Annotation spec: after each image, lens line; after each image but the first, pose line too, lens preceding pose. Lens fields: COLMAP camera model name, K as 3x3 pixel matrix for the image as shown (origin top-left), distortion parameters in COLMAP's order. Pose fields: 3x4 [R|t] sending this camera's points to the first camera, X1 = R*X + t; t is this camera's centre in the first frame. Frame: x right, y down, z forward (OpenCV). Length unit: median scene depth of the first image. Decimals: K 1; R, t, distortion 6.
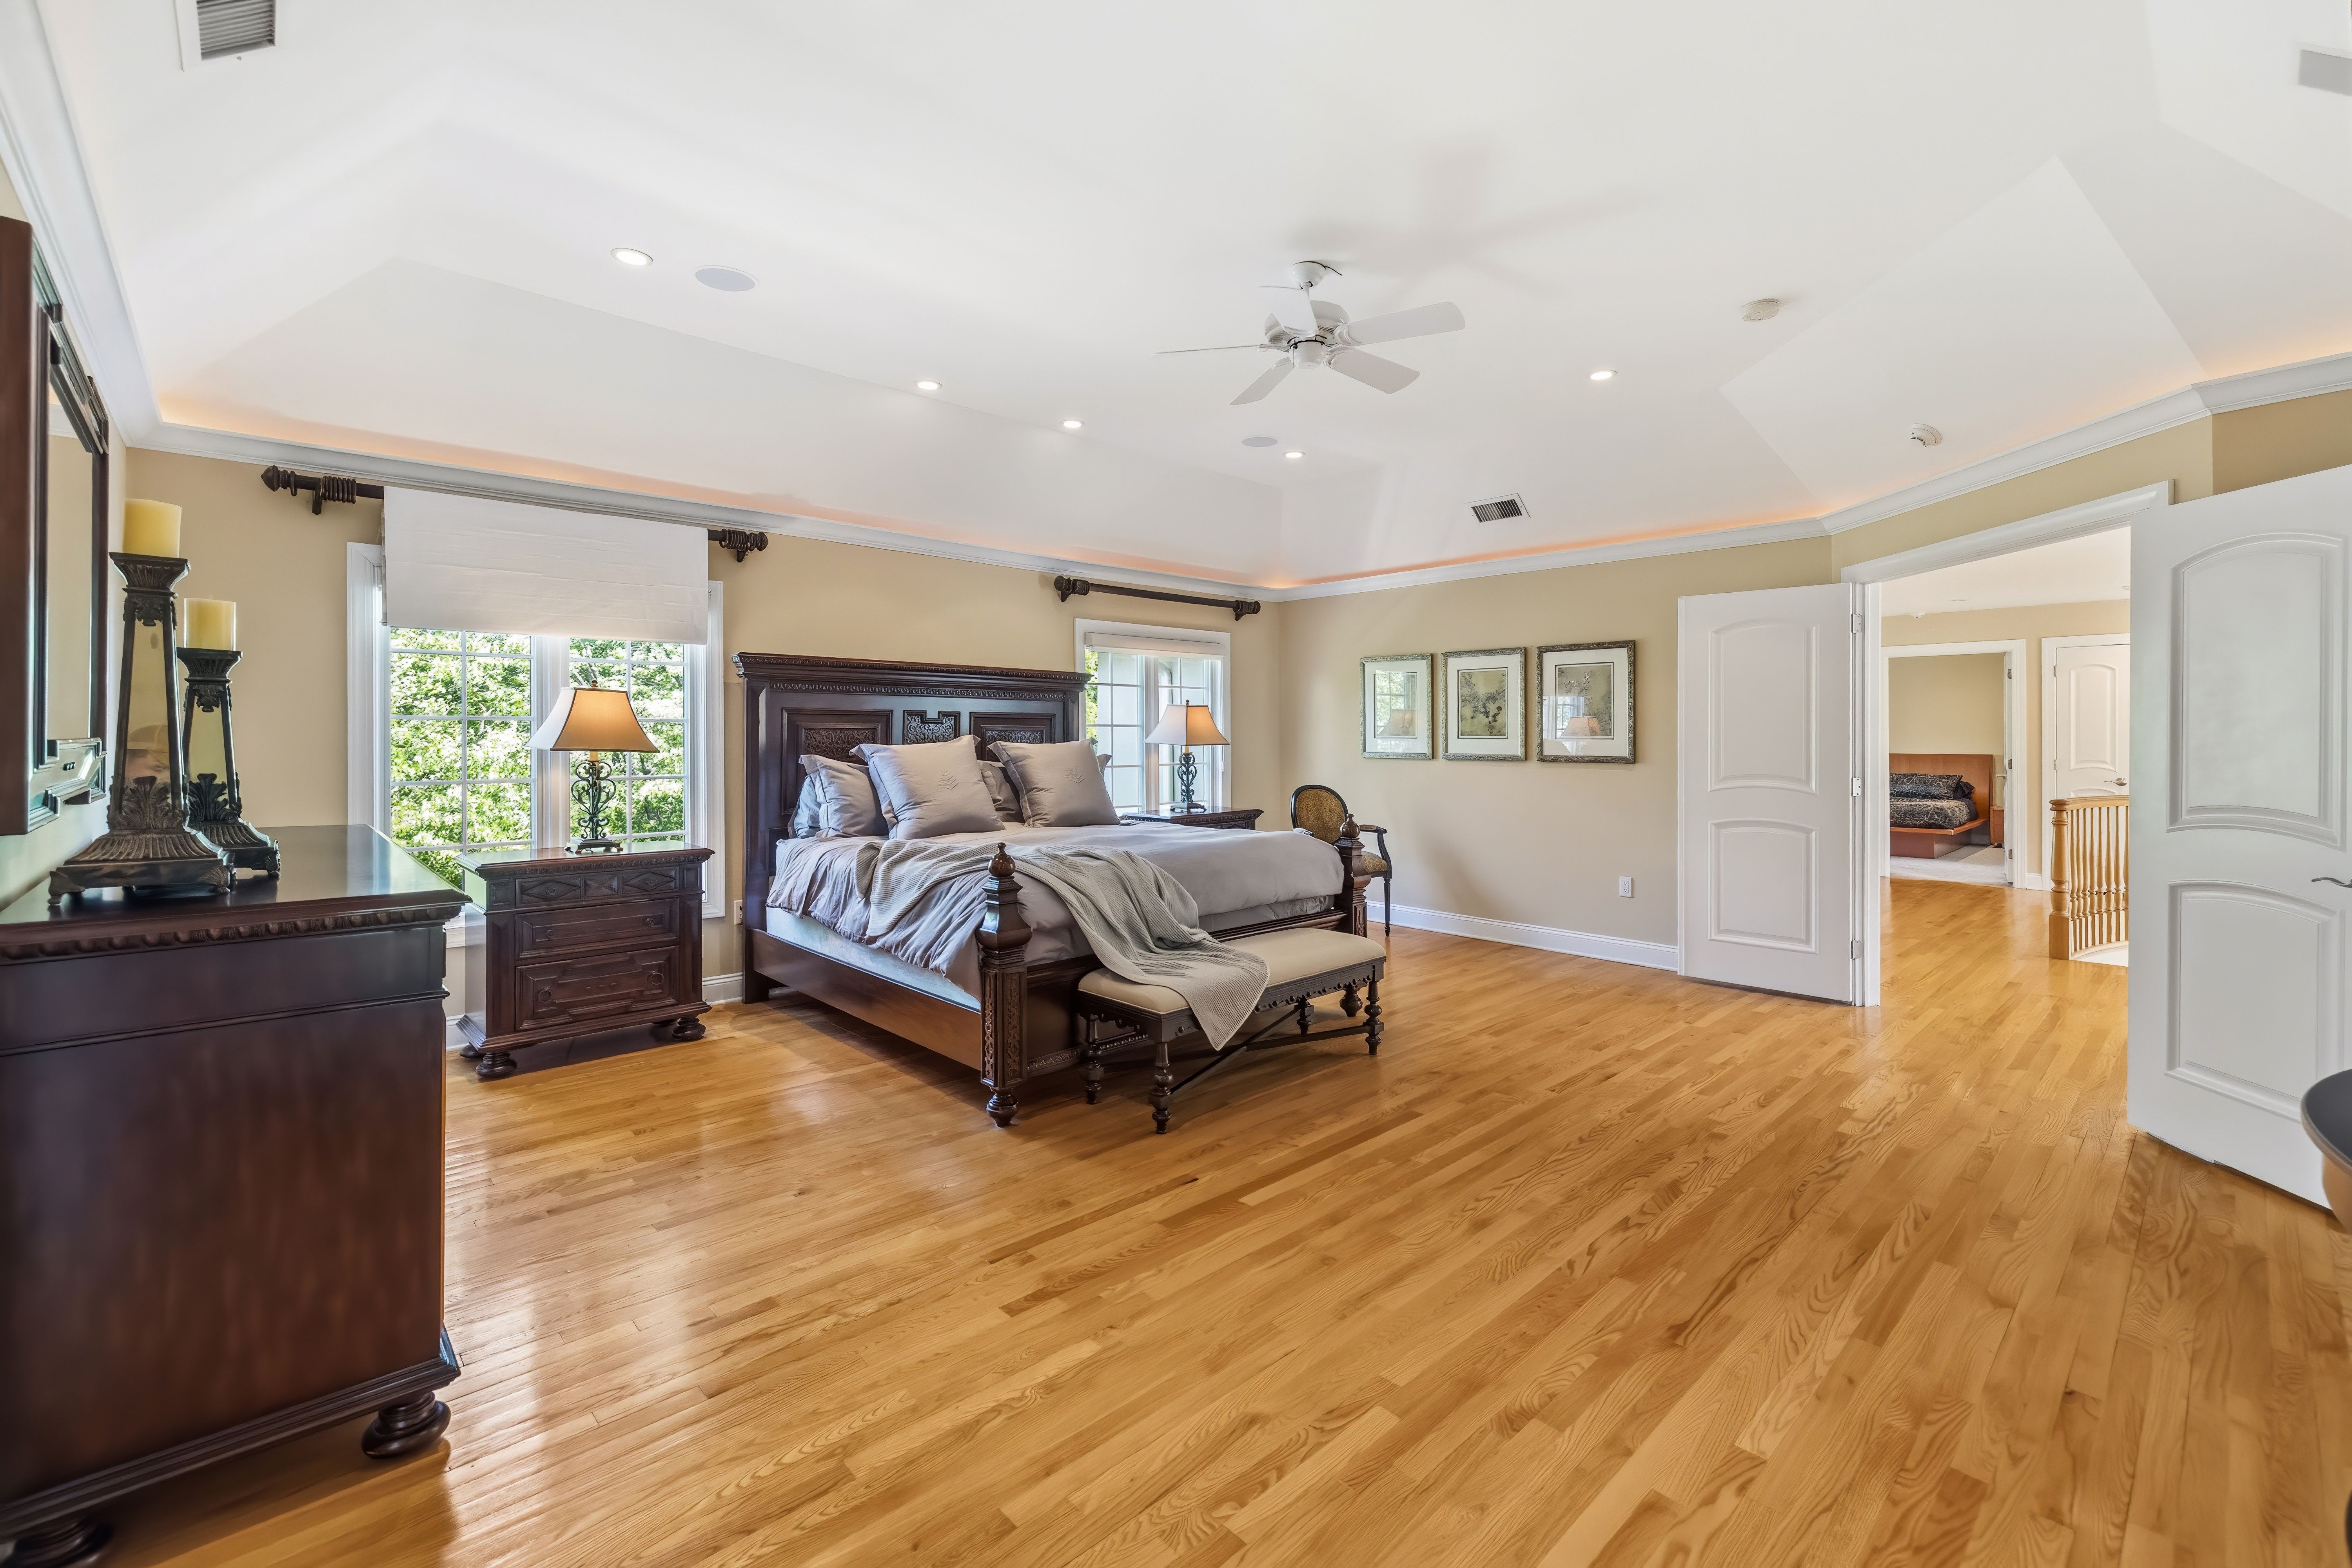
lens RADIAL K [[1010.3, 0, 1221.2], [0, 1010.3, 733.1], [0, 0, 1]] dist [0.004477, -0.000052]
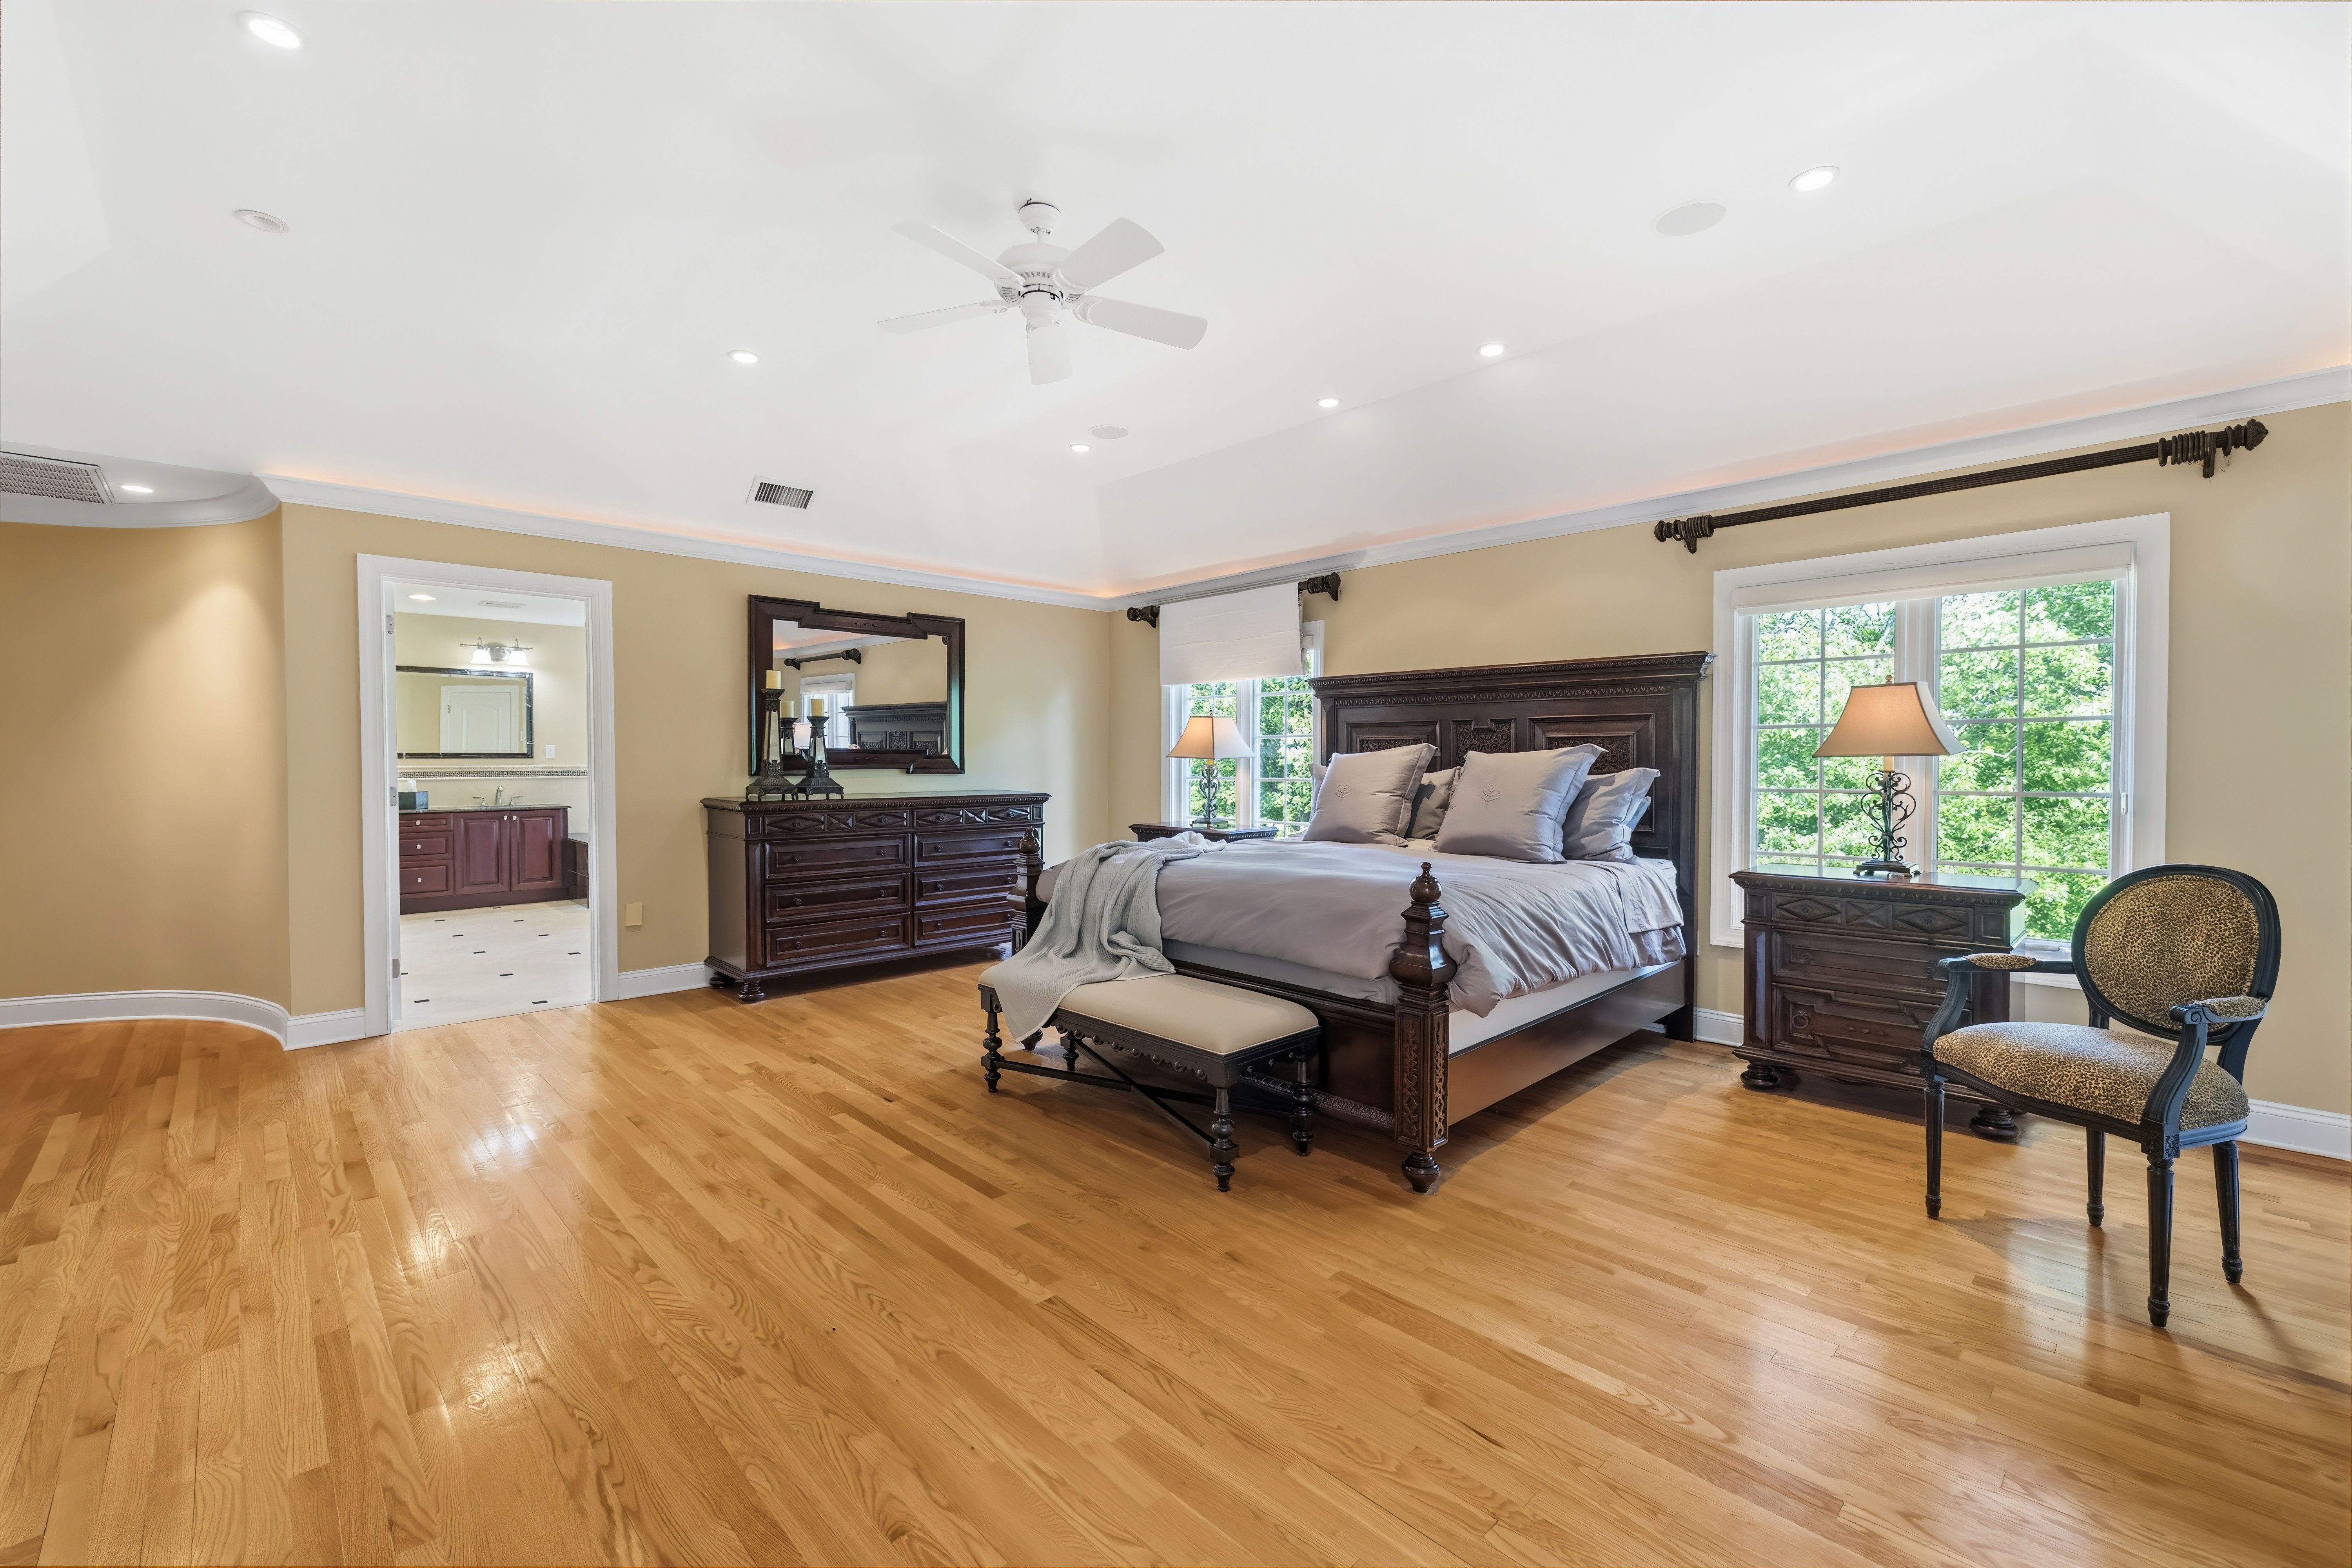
lens RADIAL K [[1010.3, 0, 1178.4], [0, 1010.3, 785.9], [0, 0, 1]] dist [0.004477, -0.000052]
pose [[-0.029987, 0.028965, -0.999131, 0.908086], [0.005755, 0.999568, 0.028805, 0.016694], [0.999534, -0.004886, -0.030141, 1.060774]]
